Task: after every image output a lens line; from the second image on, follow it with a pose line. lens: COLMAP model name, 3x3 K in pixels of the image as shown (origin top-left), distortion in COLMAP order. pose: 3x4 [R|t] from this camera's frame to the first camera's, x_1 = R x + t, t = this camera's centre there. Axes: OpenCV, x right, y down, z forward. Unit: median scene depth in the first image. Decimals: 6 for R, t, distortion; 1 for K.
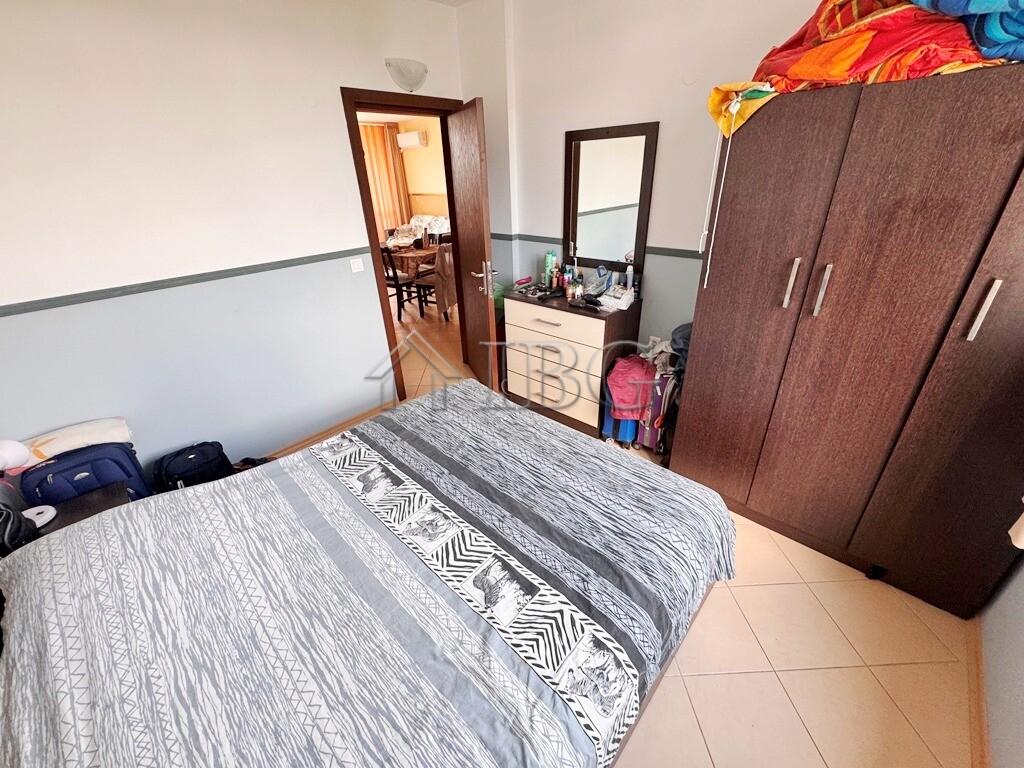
lens RADIAL K [[410.1, 0, 509.4], [0, 410.1, 381.8], [0, 0, 1]] dist [-0.000681, -0.000106]
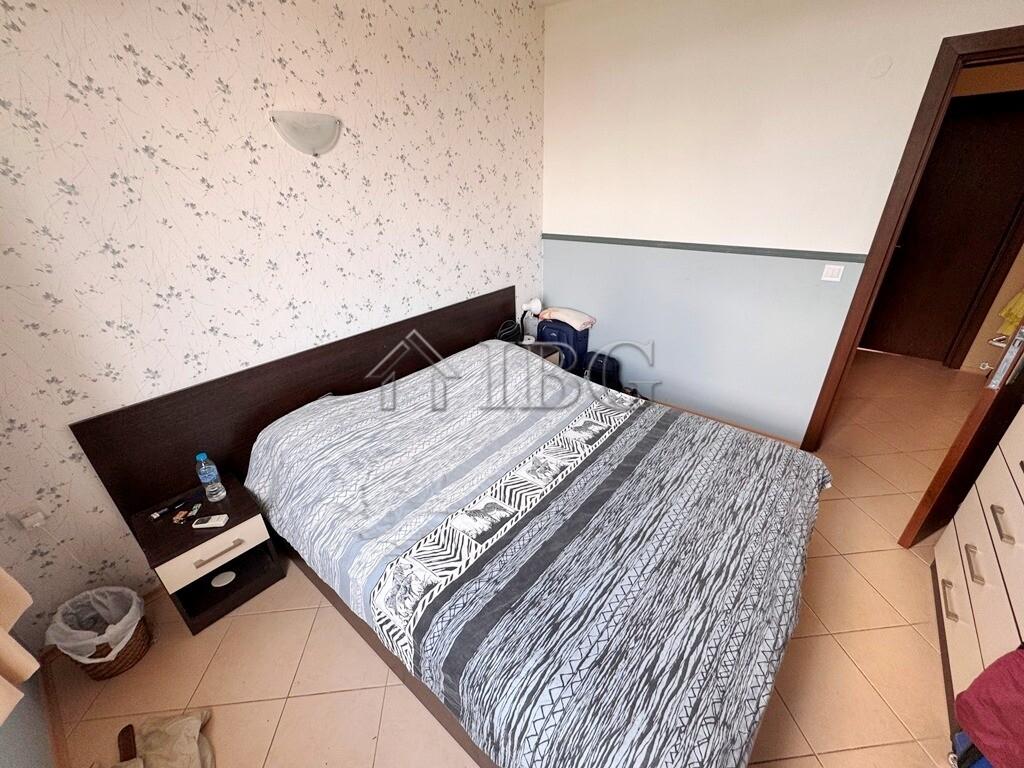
lens RADIAL K [[410.1, 0, 510.3], [0, 410.1, 383.7], [0, 0, 1]] dist [-0.000681, -0.000106]
pose [[0.069862, 0.475838, -0.876754, 0.739356], [-0.440642, 0.803229, 0.400822, -0.281756], [0.894960, 0.358332, 0.265790, 0.539477]]
